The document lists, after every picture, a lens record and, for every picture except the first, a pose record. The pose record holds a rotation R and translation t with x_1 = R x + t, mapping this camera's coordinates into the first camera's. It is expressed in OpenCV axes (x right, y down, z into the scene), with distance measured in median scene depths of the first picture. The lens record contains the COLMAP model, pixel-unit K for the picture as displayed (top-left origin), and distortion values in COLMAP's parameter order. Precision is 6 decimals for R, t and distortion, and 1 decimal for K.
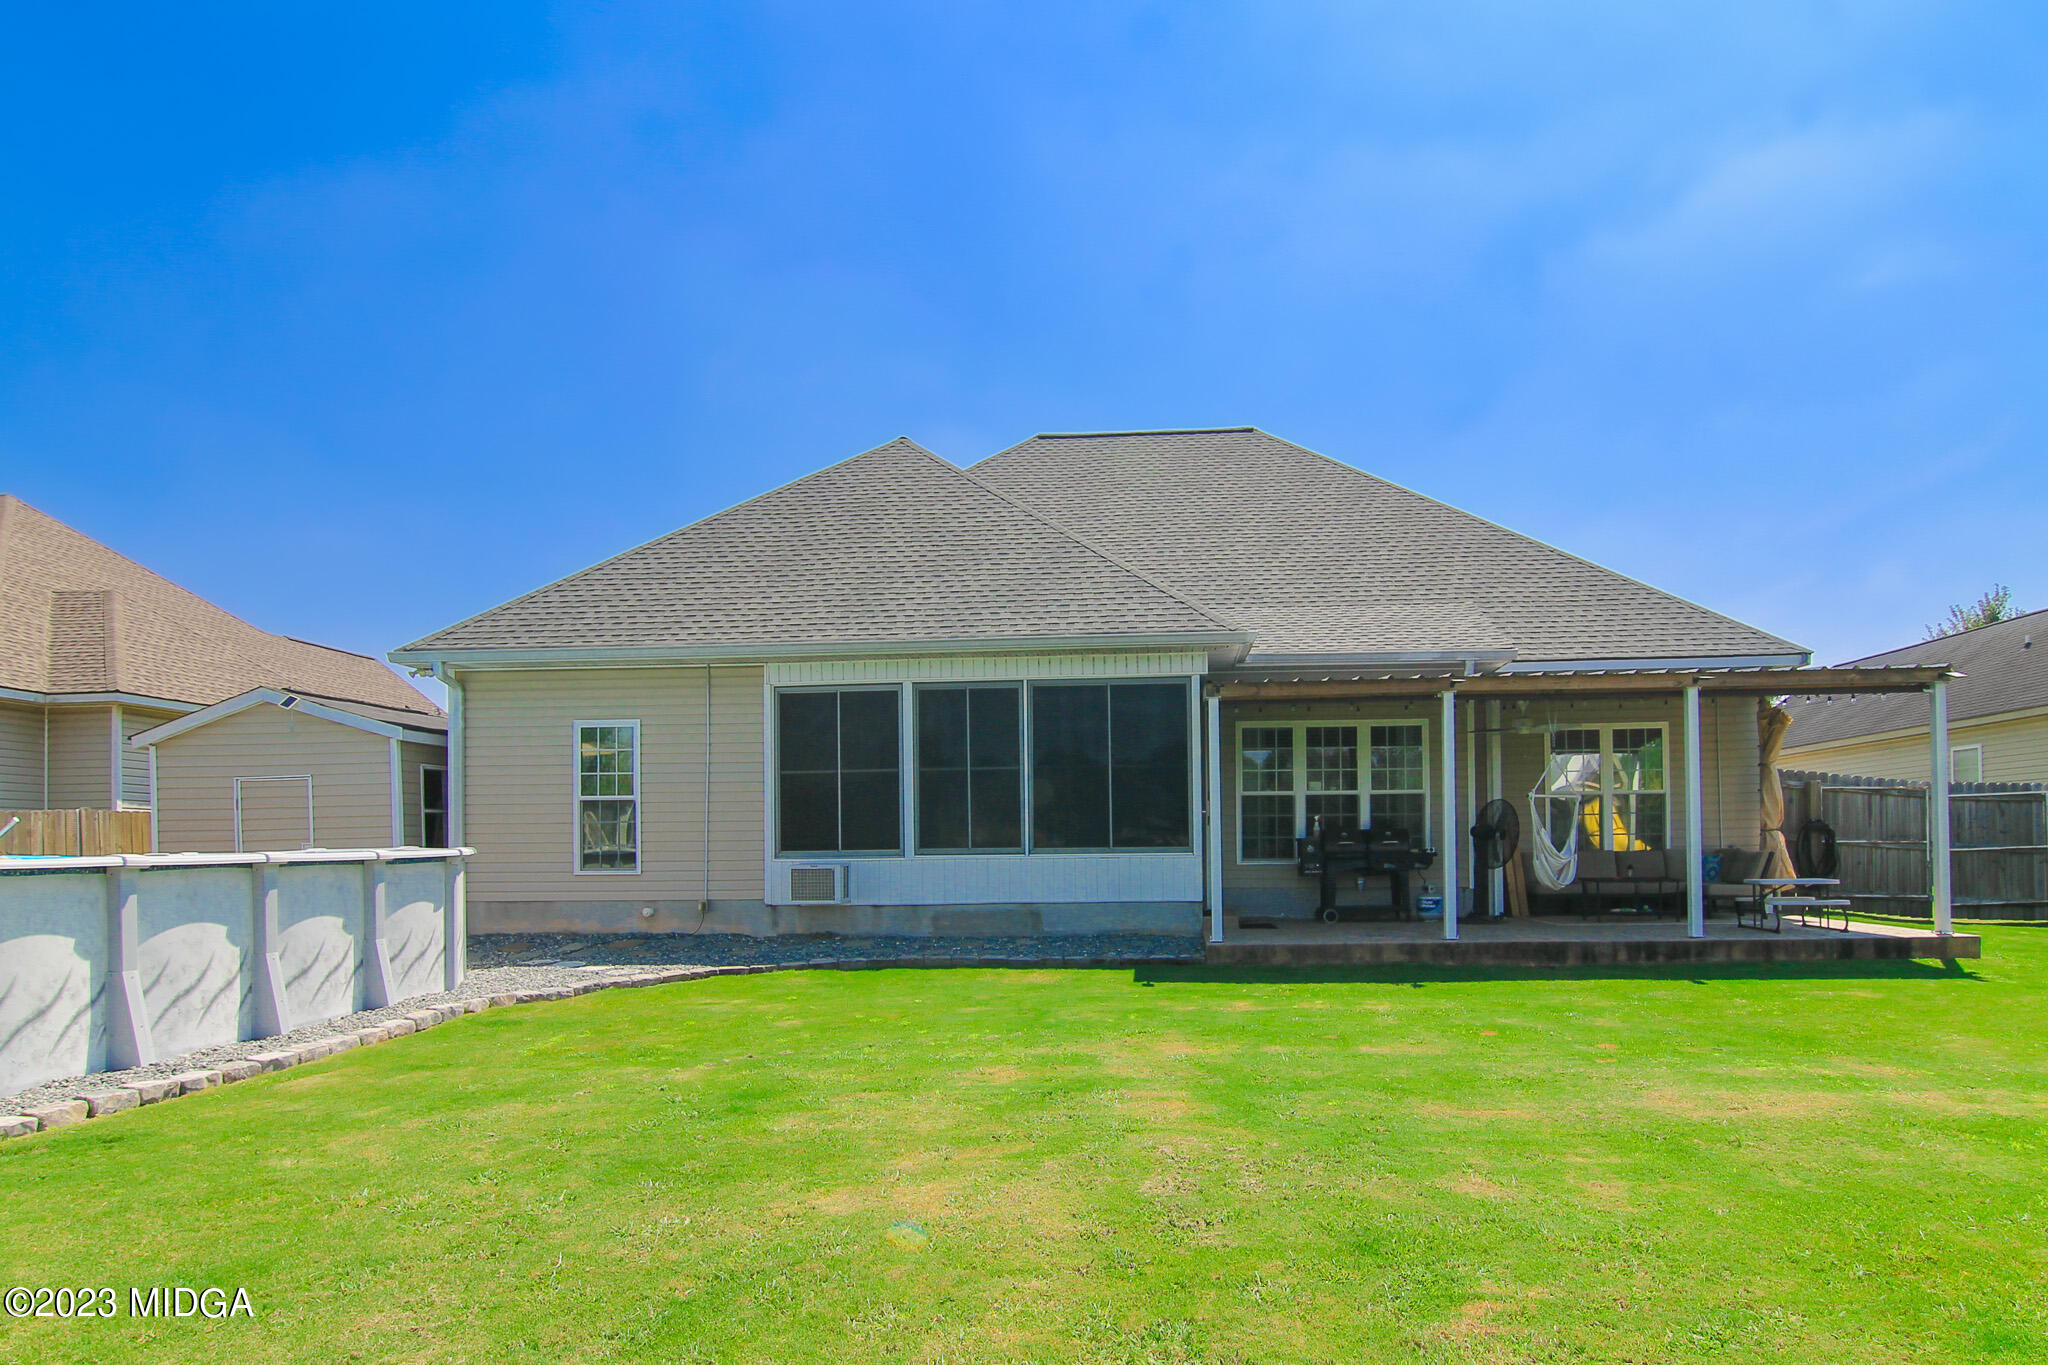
lens RADIAL K [[1131.7, 0, 1024.9], [0, 1131.7, 825.3], [0, 0, 1]] dist [-0.004301, -0.020316]
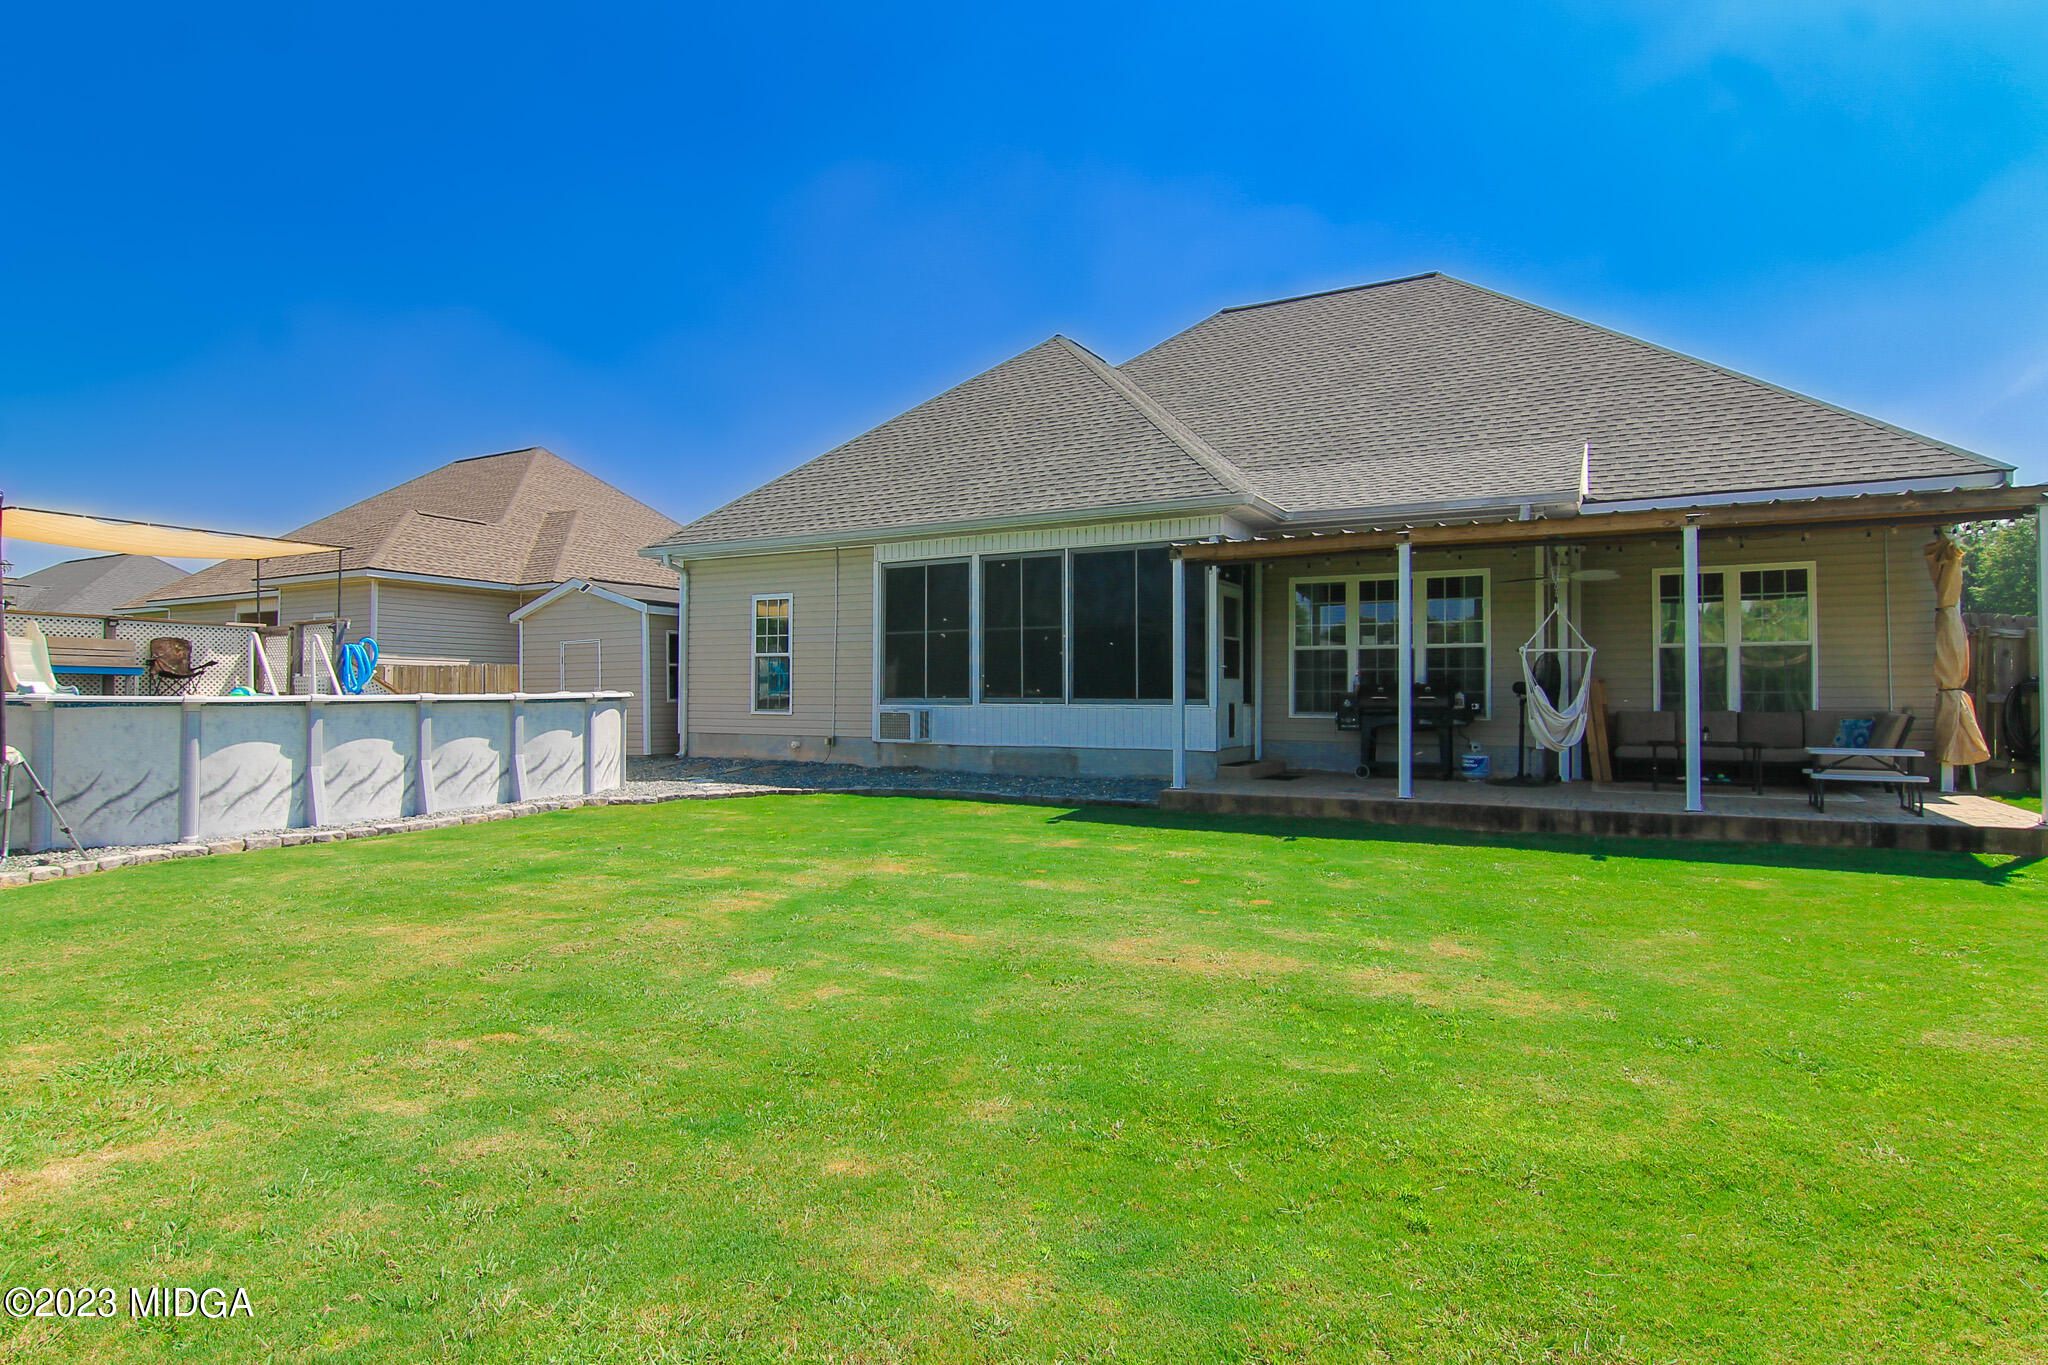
lens RADIAL K [[1060.7, 0, 1013.0], [0, 1060.7, 679.0], [0, 0, 1]] dist [-0.002228, -0.013110]
pose [[0.905400, 0.006568, -0.424508, 0.400118], [-0.004589, 0.999973, 0.005684, -0.004927], [0.424534, -0.003198, 0.905406, 0.024963]]
